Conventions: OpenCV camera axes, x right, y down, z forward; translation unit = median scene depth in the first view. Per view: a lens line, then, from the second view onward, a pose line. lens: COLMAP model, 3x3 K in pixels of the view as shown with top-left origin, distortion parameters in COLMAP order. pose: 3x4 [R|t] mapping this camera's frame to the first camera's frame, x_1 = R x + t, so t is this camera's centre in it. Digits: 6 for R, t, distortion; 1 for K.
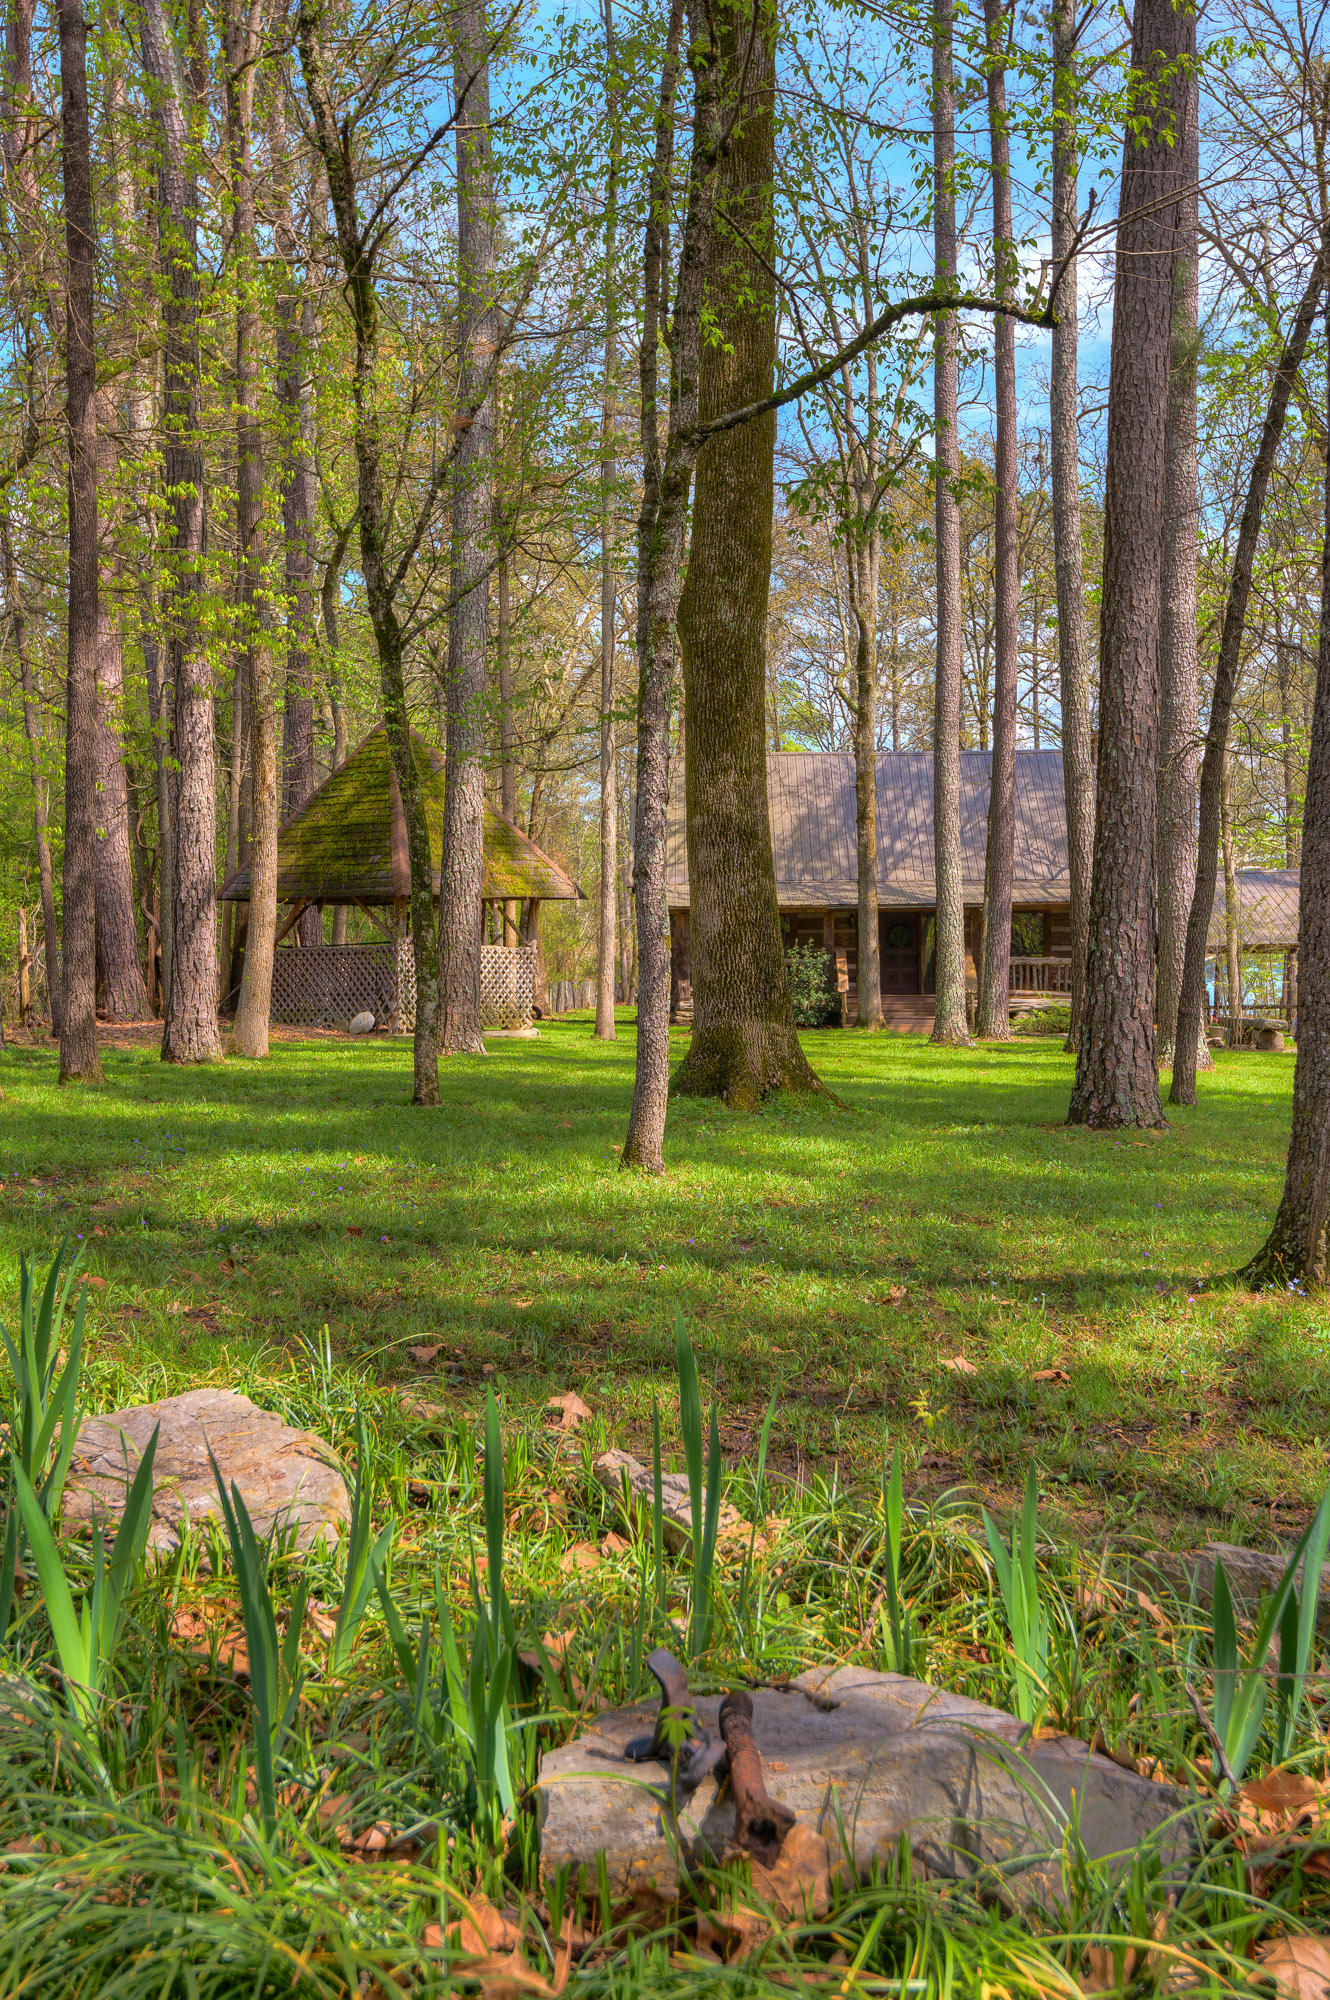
lens RADIAL K [[1972.5, 0, 665.0], [0, 1972.5, 1000.0], [0, 0, 1]] dist [-0.061864, 0.233932]
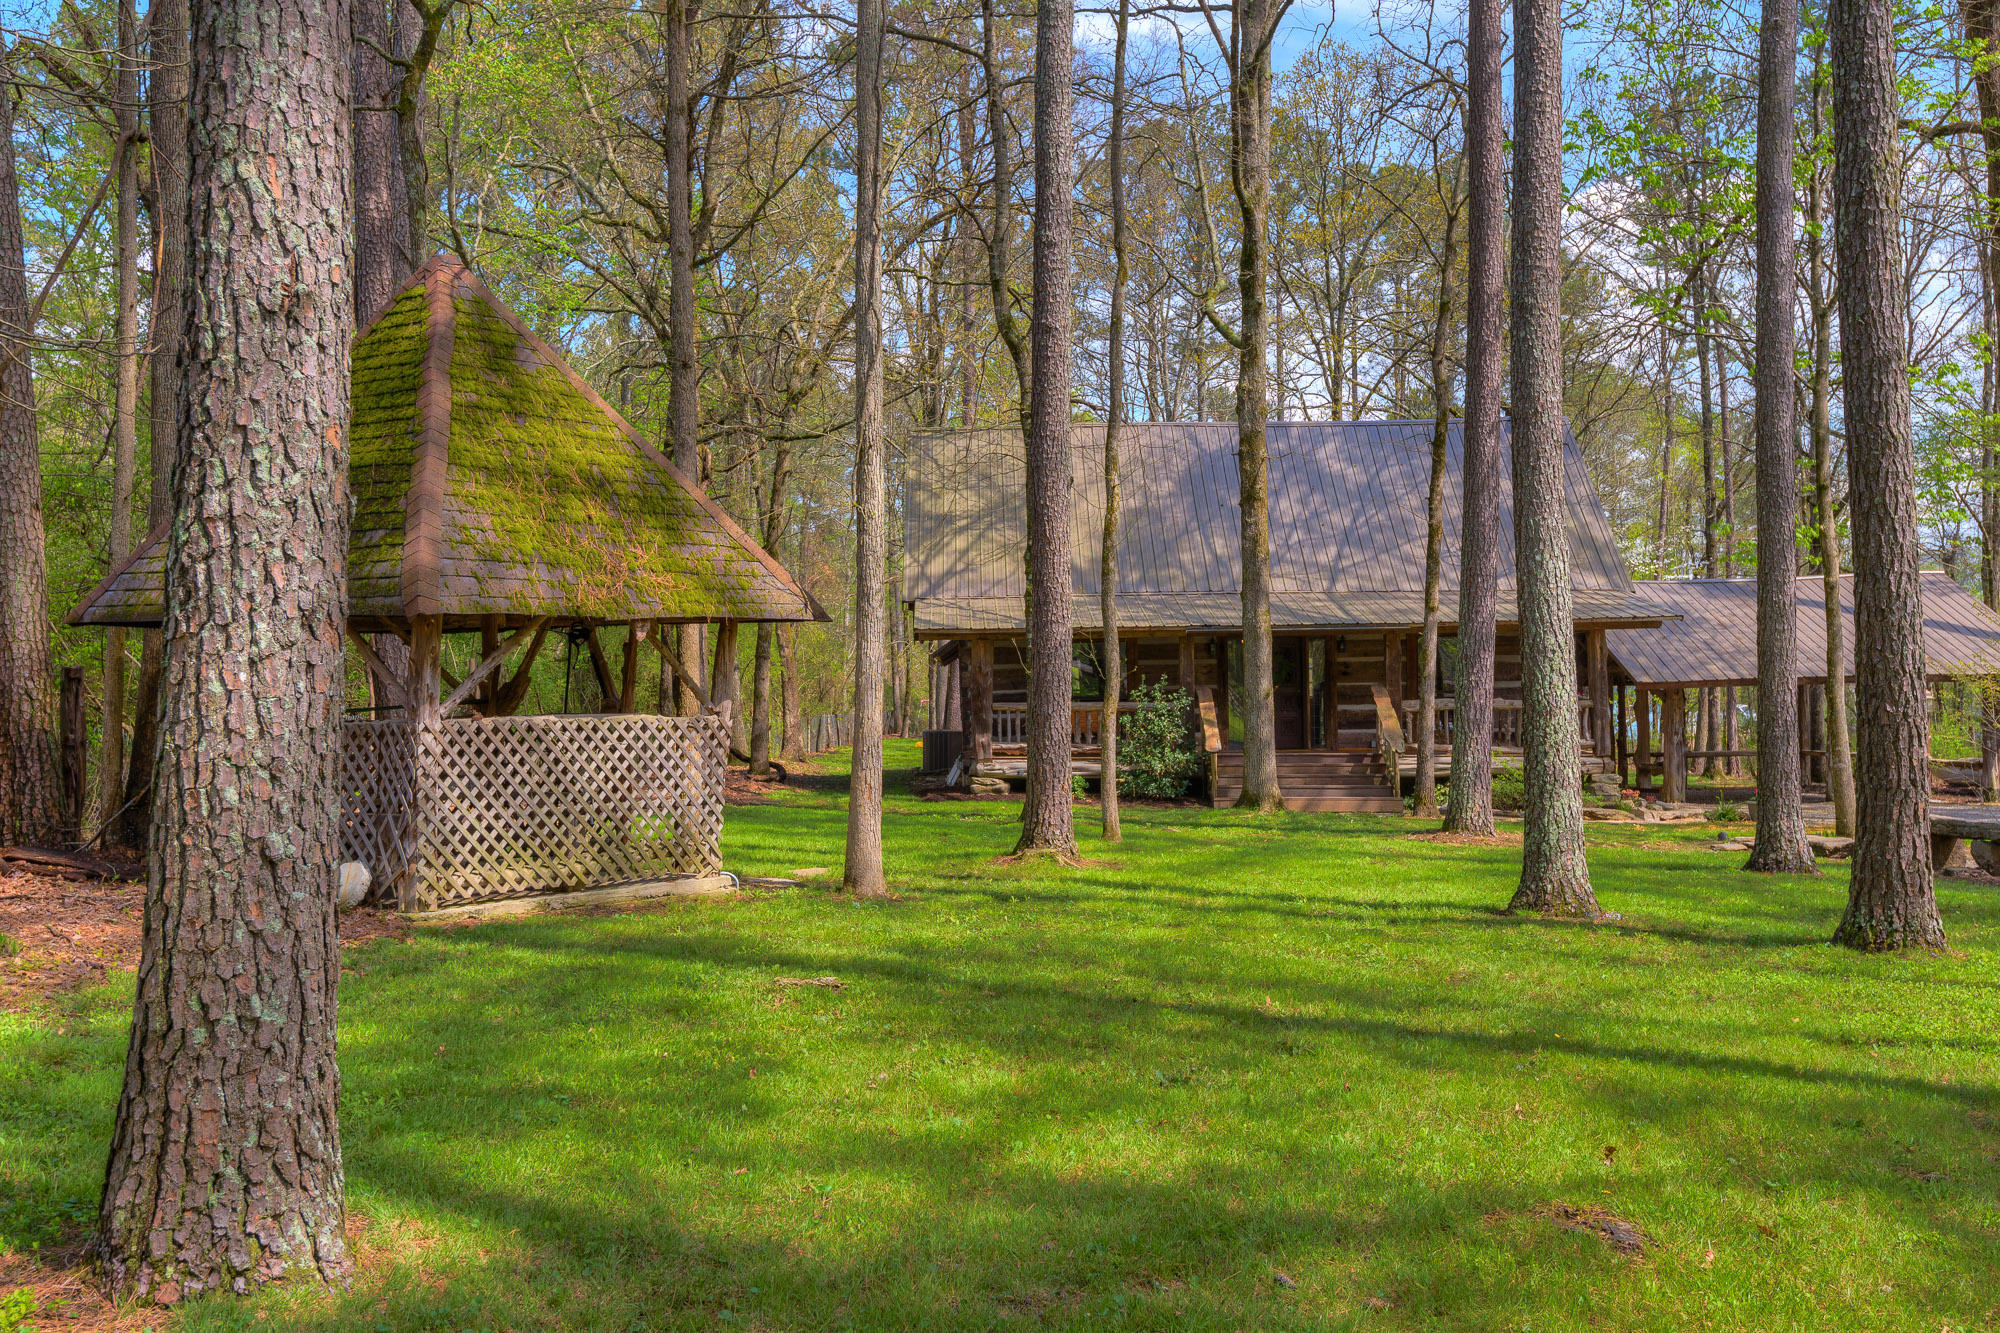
lens RADIAL K [[1849.8, 0, 1000.0], [0, 1849.8, 666.5], [0, 0, 1]] dist [0.002618, 0.000232]
pose [[0.999358, -0.003007, 0.035711, -0.008287], [0.003863, 0.999706, -0.023925, -0.018790], [-0.035628, 0.024048, 0.999076, 0.351387]]
